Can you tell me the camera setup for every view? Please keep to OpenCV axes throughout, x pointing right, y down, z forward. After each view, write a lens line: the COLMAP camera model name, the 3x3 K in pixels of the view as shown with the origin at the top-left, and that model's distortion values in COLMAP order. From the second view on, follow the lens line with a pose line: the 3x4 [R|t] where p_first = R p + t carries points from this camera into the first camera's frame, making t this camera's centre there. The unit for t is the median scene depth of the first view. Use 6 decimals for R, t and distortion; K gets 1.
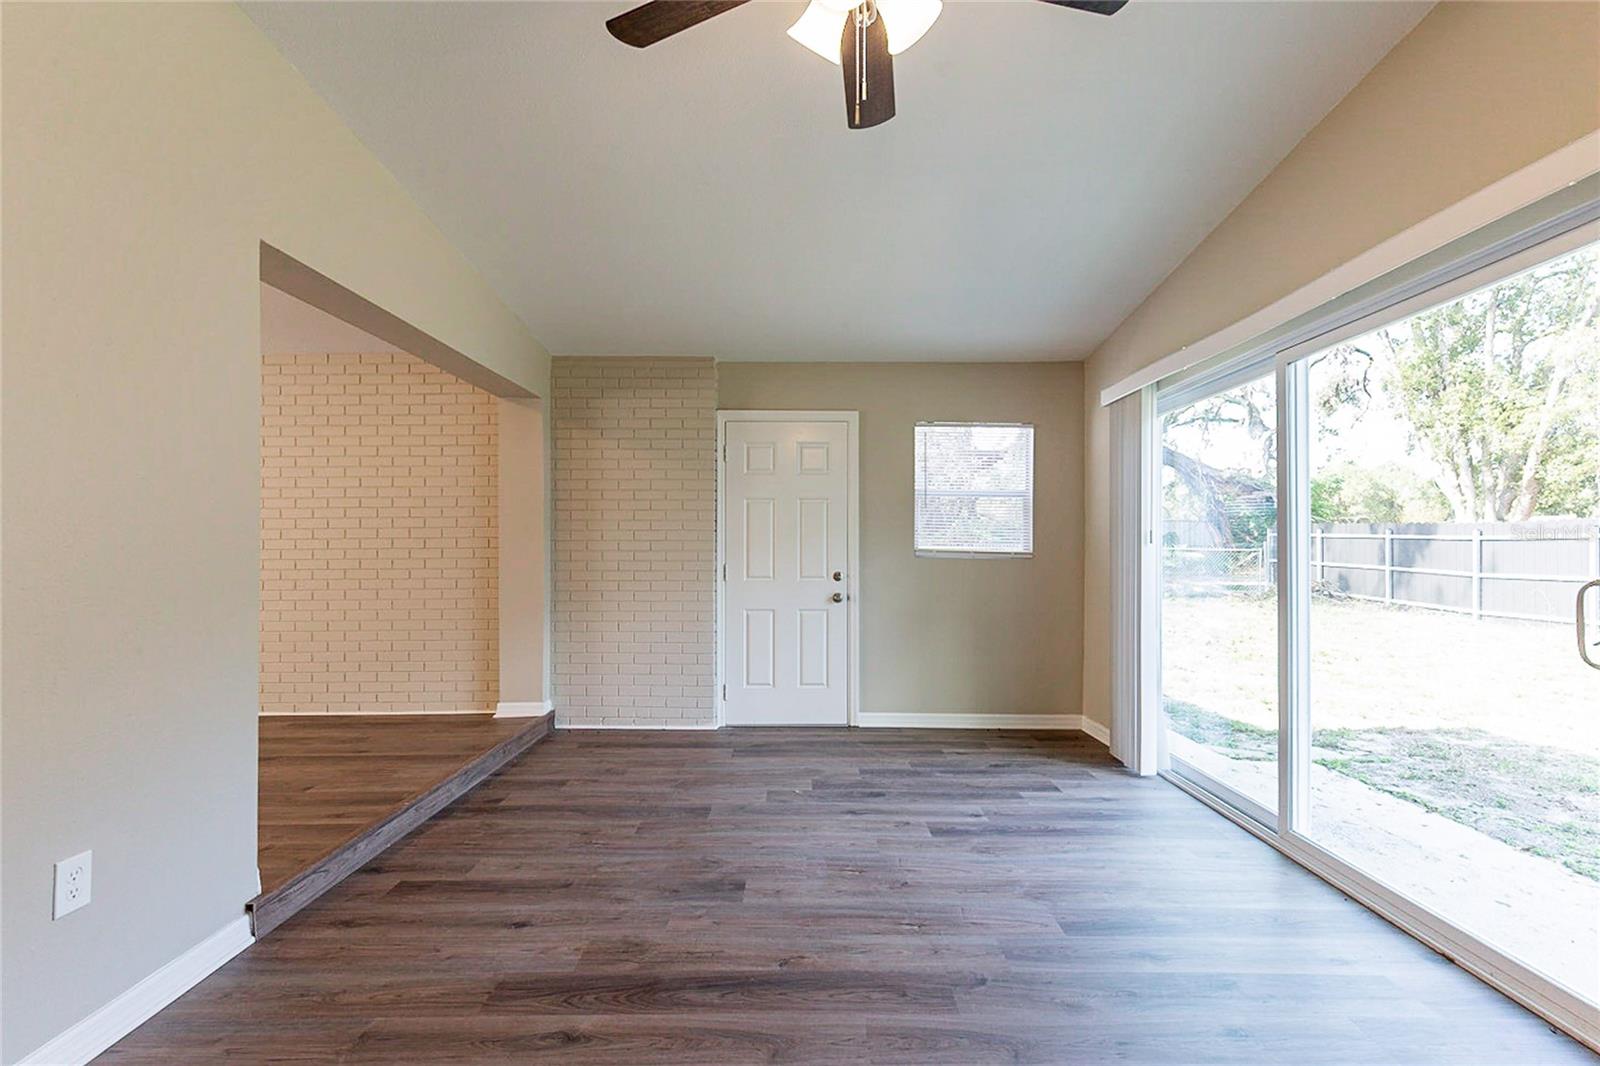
lens RADIAL K [[728.6, 0, 807.7], [0, 728.6, 543.8], [0, 0, 1]] dist [0.010416, -0.000876]
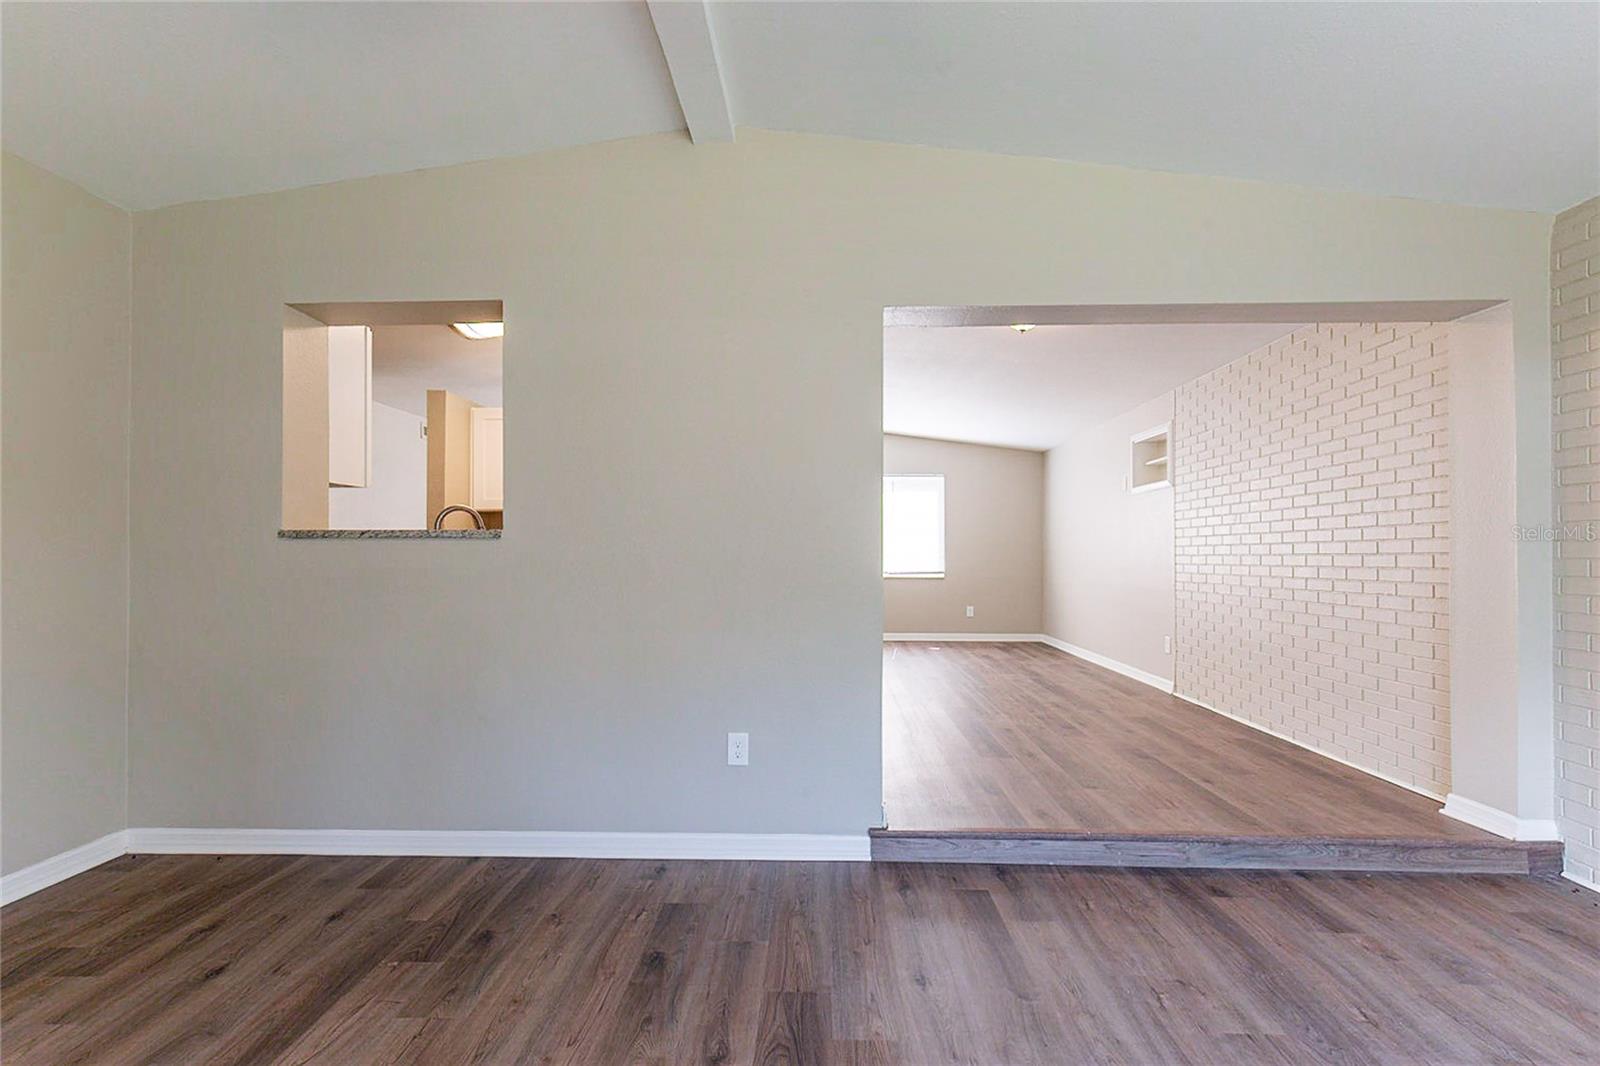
lens RADIAL K [[728.6, 0, 800.9], [0, 728.6, 534.8], [0, 0, 1]] dist [0.010416, -0.000876]
pose [[-0.038978, -0.020725, -0.999025, 0.427876], [0.002341, 0.999780, -0.020832, 0.003389], [0.999237, -0.003150, -0.038921, 0.762597]]
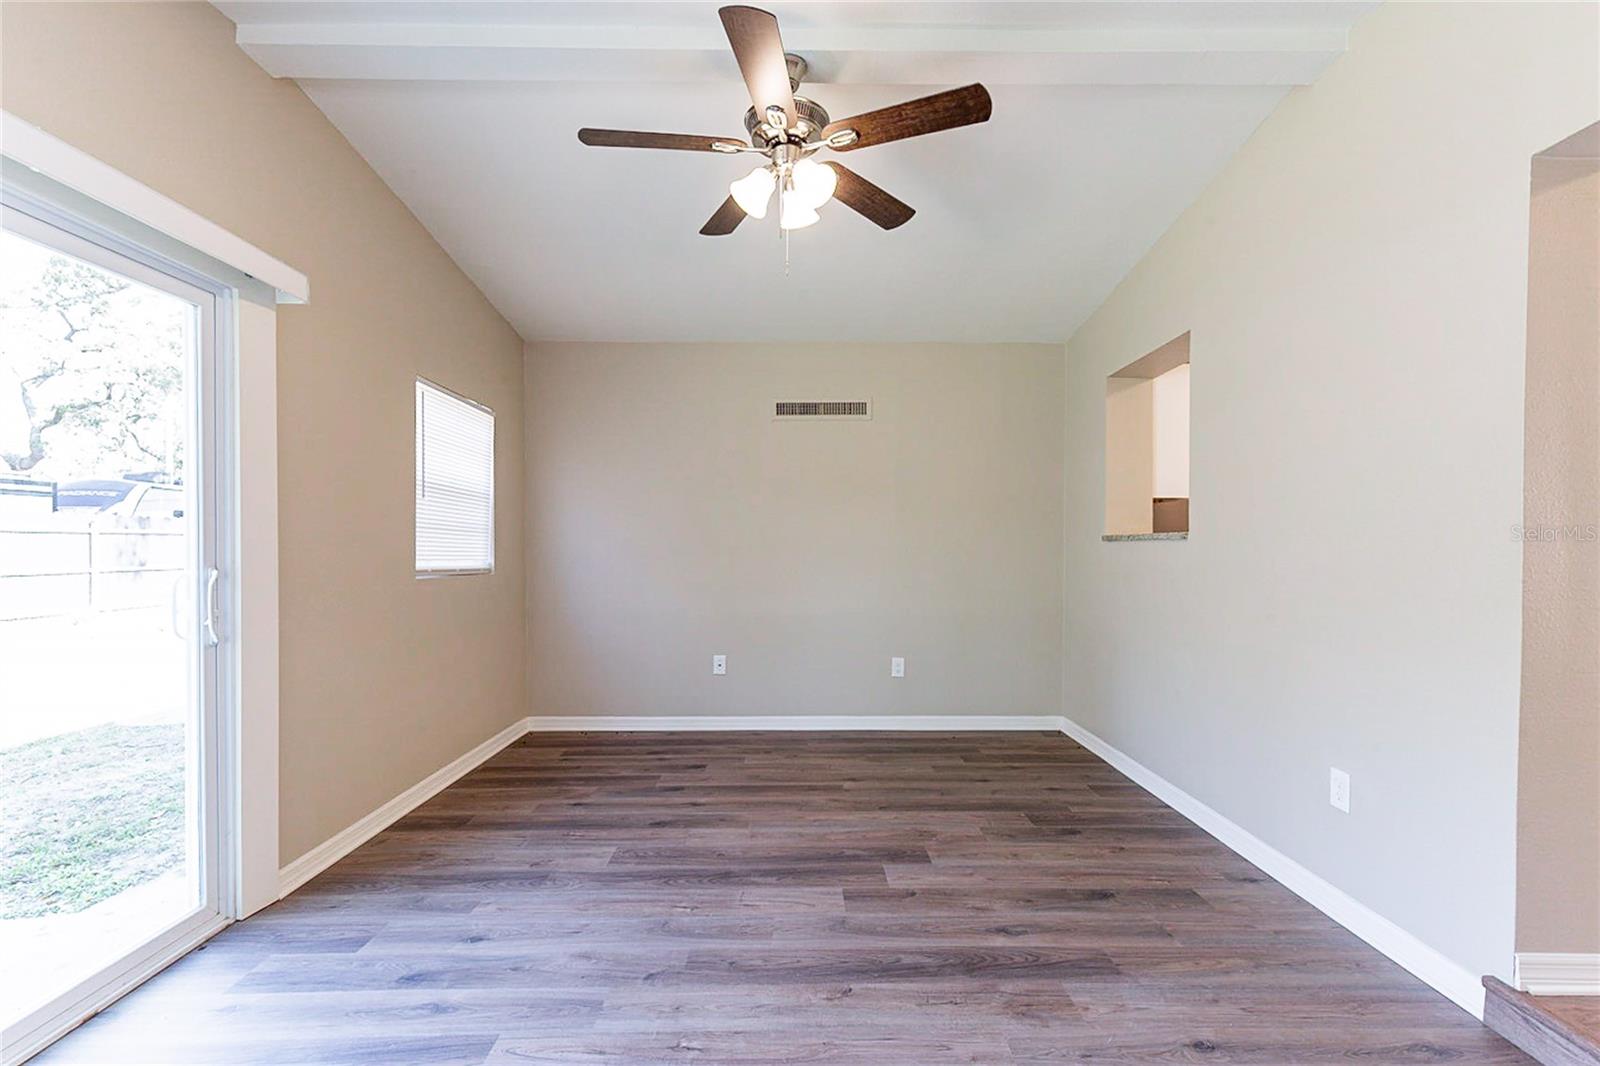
lens RADIAL K [[728.6, 0, 789.6], [0, 728.6, 538.0], [0, 0, 1]] dist [0.010416, -0.000876]
pose [[-0.999868, -0.002929, 0.015983, 0.022189], [-0.003171, 0.999880, -0.015134, 0.003072], [-0.015936, -0.015183, -0.999758, 1.526042]]
